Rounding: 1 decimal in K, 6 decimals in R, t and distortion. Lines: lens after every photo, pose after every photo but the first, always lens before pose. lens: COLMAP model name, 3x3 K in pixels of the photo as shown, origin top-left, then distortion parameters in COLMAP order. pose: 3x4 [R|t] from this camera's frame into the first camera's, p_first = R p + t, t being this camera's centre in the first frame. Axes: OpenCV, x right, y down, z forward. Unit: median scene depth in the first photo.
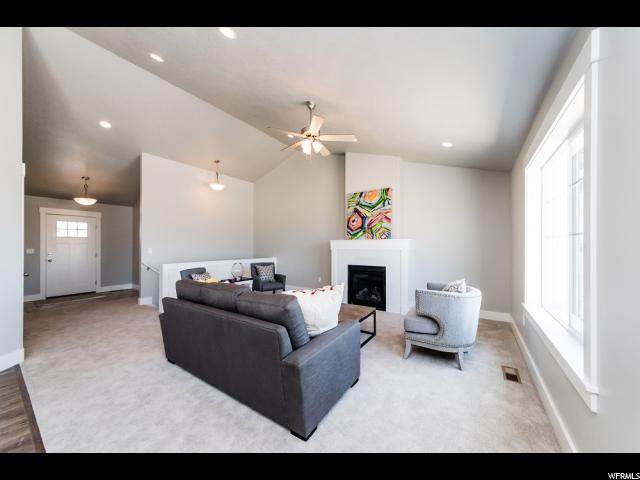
lens RADIAL K [[226.1, 0, 321.8], [0, 226.1, 243.2], [0, 0, 1]] dist [0.000587, 0.000627]
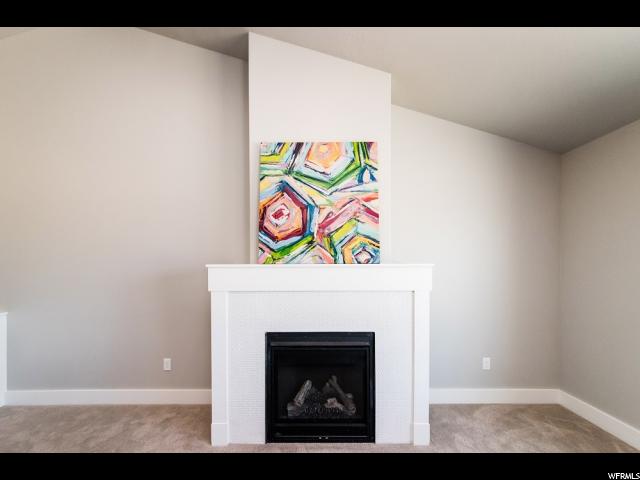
lens RADIAL K [[226.1, 0, 321.2], [0, 226.1, 242.7], [0, 0, 1]] dist [0.000587, 0.000627]
pose [[0.815716, -0.003189, 0.578443, -0.022664], [-0.001228, 0.999973, 0.007244, -0.054854], [-0.578451, -0.006619, 0.815691, 0.670577]]
